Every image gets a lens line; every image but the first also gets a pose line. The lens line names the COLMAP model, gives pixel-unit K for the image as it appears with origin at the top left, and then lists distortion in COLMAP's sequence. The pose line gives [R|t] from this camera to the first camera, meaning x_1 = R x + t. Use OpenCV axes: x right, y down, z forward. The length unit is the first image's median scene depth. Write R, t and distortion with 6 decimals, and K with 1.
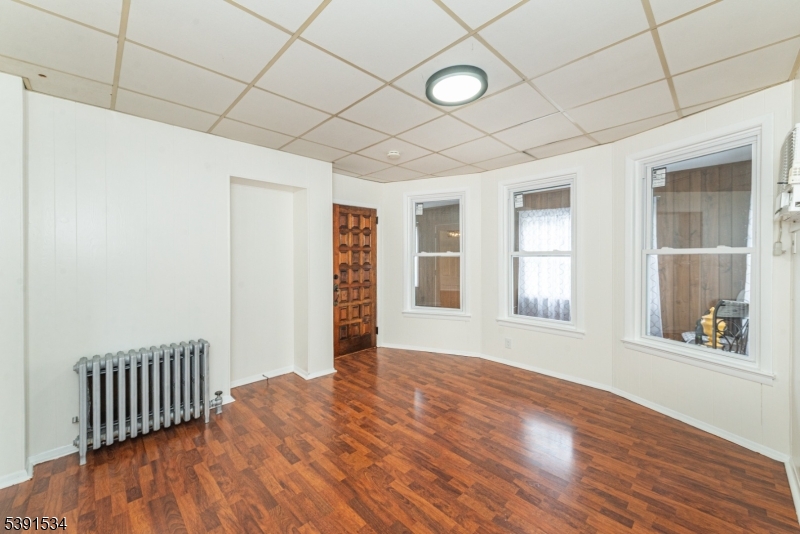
lens RADIAL K [[314.8, 0, 400.0], [0, 314.8, 260.4], [0, 0, 1]] dist [0.008121, -0.002139]
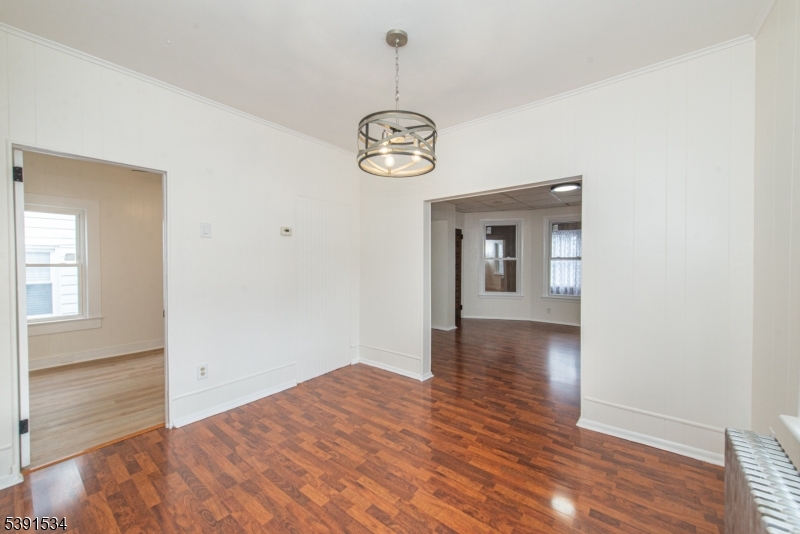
lens RADIAL K [[314.8, 0, 401.5], [0, 314.8, 263.6], [0, 0, 1]] dist [0.008121, -0.002139]
pose [[0.992045, 0.002106, 0.125866, -0.709834], [-0.001281, 0.999977, -0.006632, 0.020092], [-0.125877, 0.006418, 0.992025, -0.642608]]
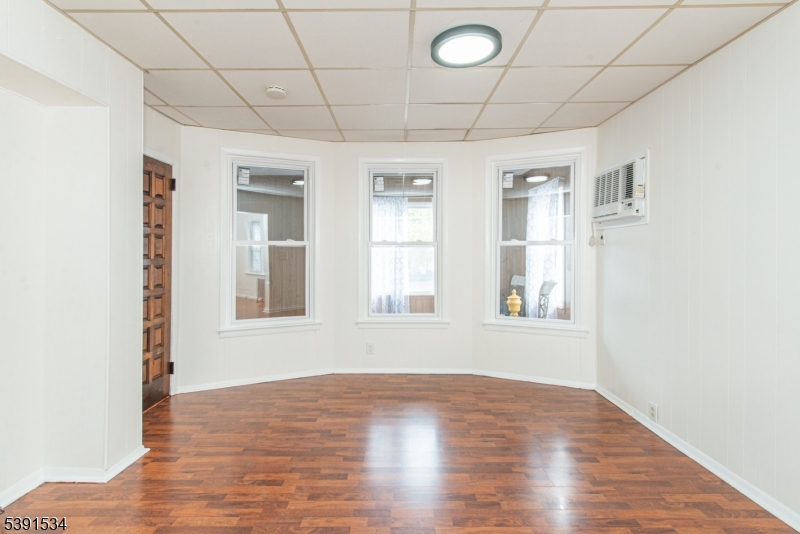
lens RADIAL K [[401.3, 0, 398.9], [0, 401.3, 253.3], [0, 0, 1]] dist [0.013996, -0.003728]
pose [[0.700874, 0.002714, 0.713280, -0.400144], [0.005563, 0.999942, -0.009271, 0.017267], [-0.713264, 0.010466, 0.700818, 0.188491]]
